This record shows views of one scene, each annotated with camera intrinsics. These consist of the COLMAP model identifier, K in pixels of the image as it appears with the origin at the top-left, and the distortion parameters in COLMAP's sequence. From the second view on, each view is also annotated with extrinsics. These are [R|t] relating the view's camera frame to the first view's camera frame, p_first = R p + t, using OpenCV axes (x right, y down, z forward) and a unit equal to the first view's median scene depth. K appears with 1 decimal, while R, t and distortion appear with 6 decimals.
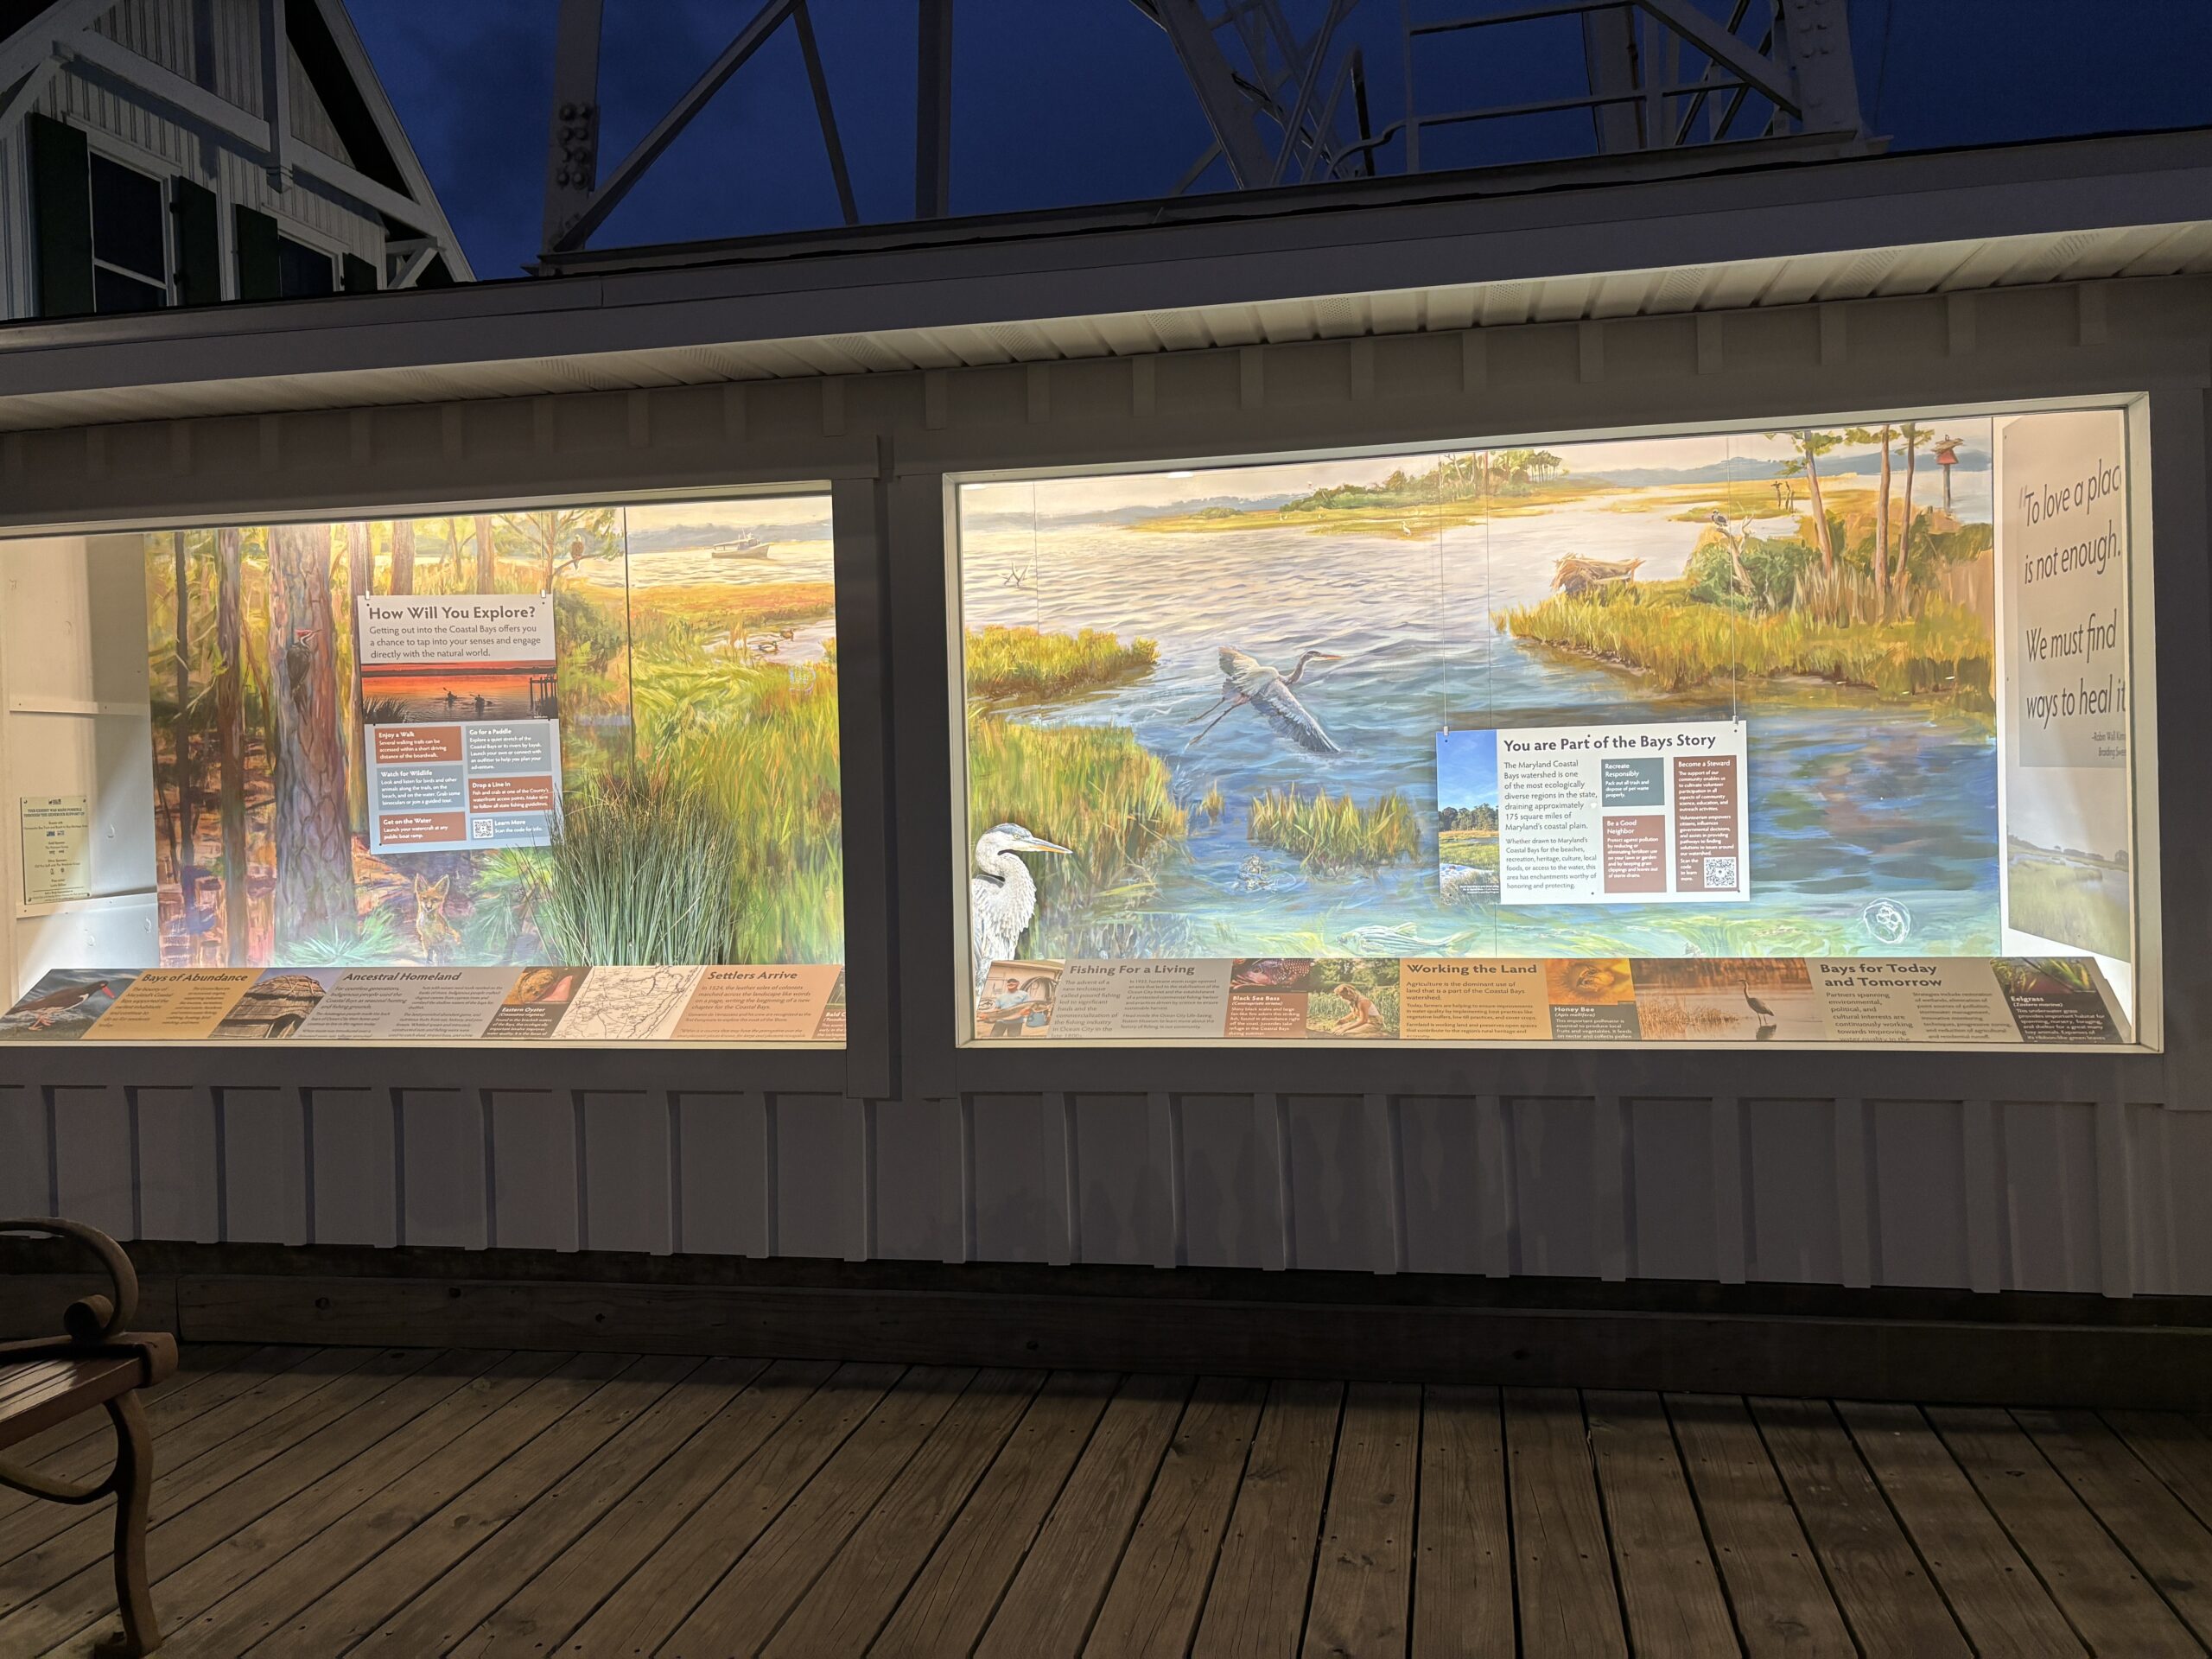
lens RADIAL K [[1656.5, 0, 1115.9], [0, 1656.5, 814.1], [0, 0, 1]] dist [0.104997, -0.138662]
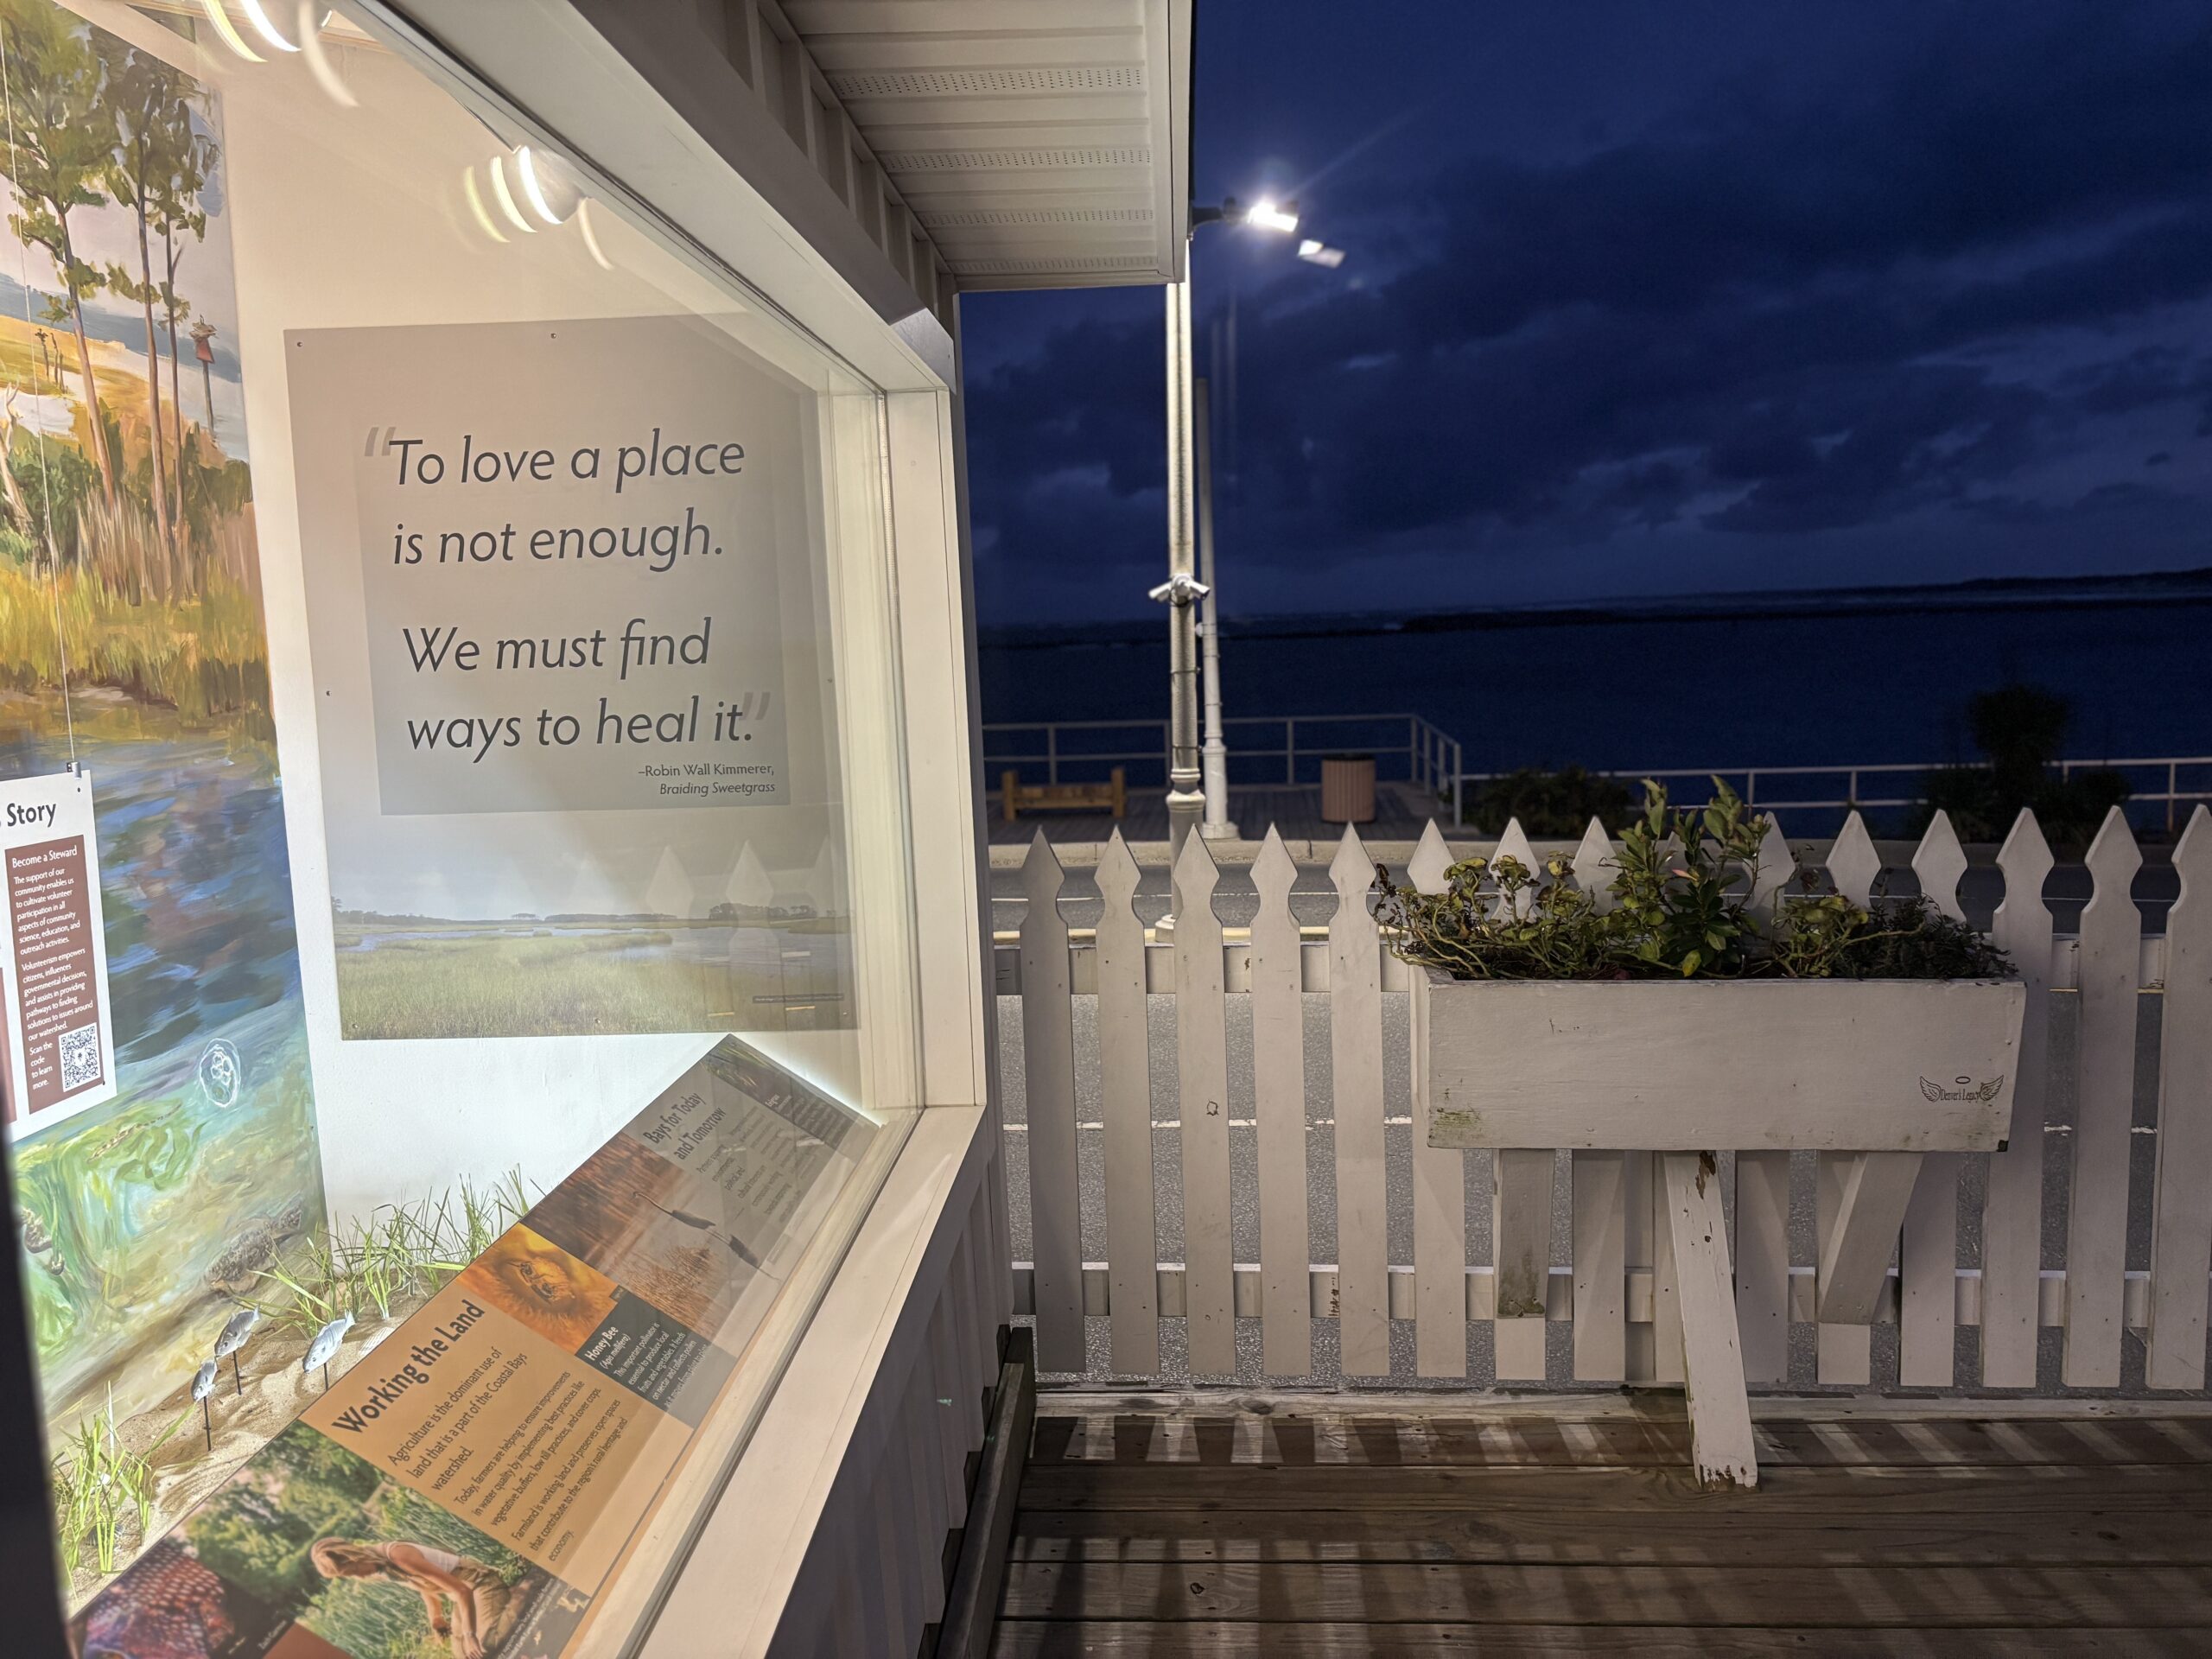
lens RADIAL K [[1656.5, 0, 1115.9], [0, 1656.5, 814.1], [0, 0, 1]] dist [0.104997, -0.138662]
pose [[-0.144557, -0.077322, 0.986471, -0.198869], [0.061837, 0.994288, 0.086997, -0.064624], [-0.987562, 0.073576, -0.138950, 0.709265]]
